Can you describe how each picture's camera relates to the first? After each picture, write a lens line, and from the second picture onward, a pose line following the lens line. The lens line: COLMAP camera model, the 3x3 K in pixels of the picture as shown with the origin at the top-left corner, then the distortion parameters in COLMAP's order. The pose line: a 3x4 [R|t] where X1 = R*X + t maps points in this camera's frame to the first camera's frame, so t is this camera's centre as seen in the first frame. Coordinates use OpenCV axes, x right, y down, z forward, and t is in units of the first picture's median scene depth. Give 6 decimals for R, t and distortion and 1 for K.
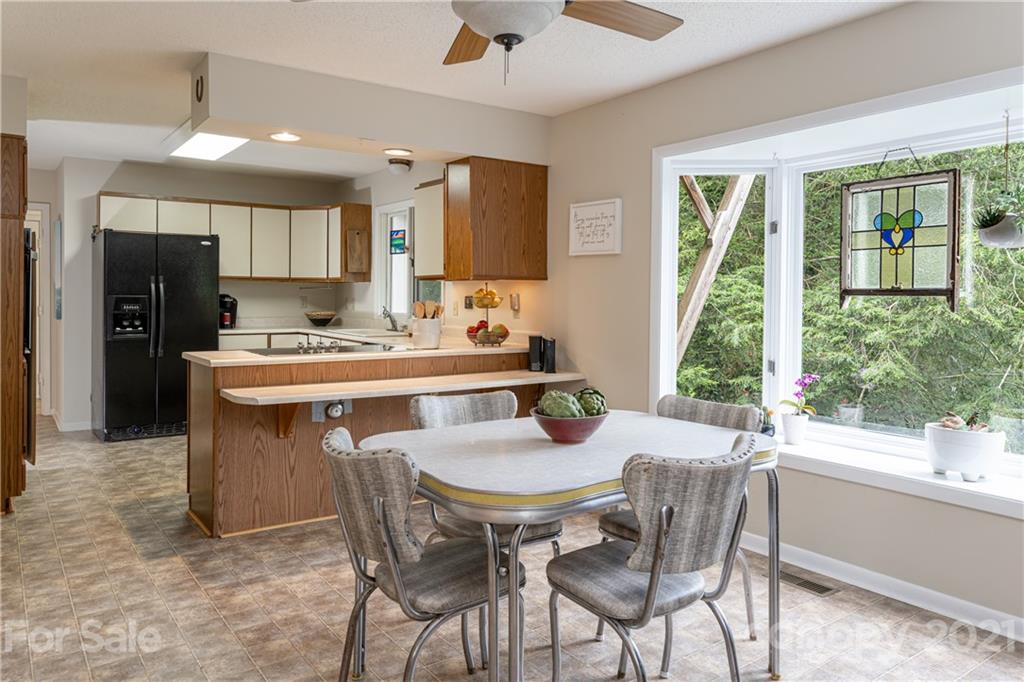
lens RADIAL K [[724.9, 0, 511.9], [0, 724.9, 289.9], [0, 0, 1]] dist [0.077412, -0.002648]
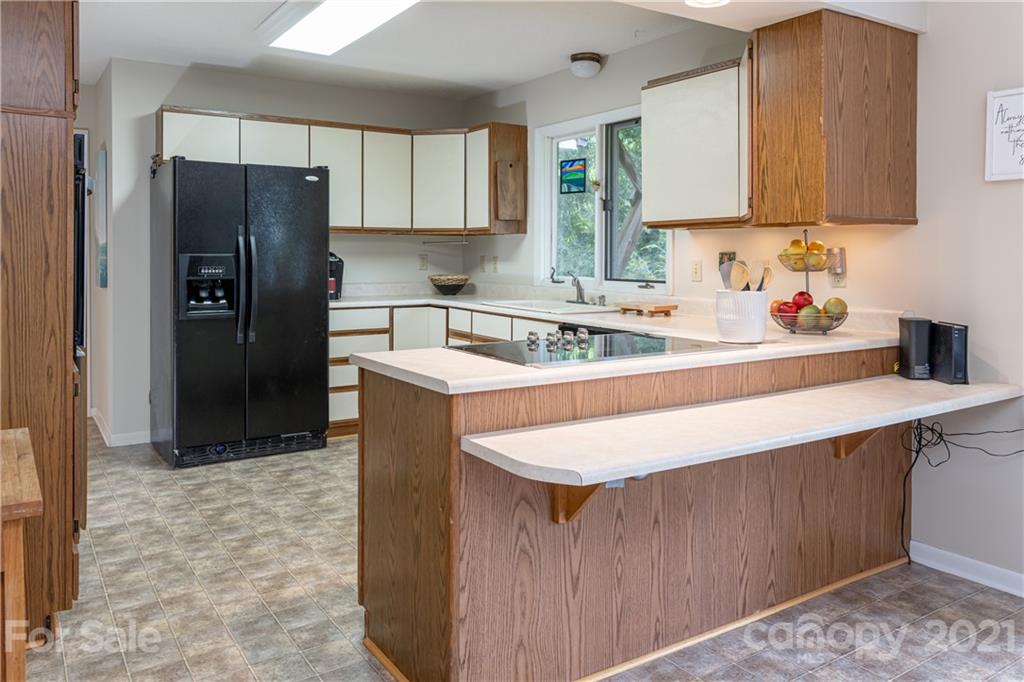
lens RADIAL K [[703.7, 0, 512.3], [0, 703.7, 255.7], [0, 0, 1]] dist [0.030931, 0.006447]
pose [[0.999971, -0.005247, 0.005606, -0.213807], [0.005182, 0.999919, 0.011597, 0.002969], [-0.005666, -0.011568, 0.999917, 0.304443]]
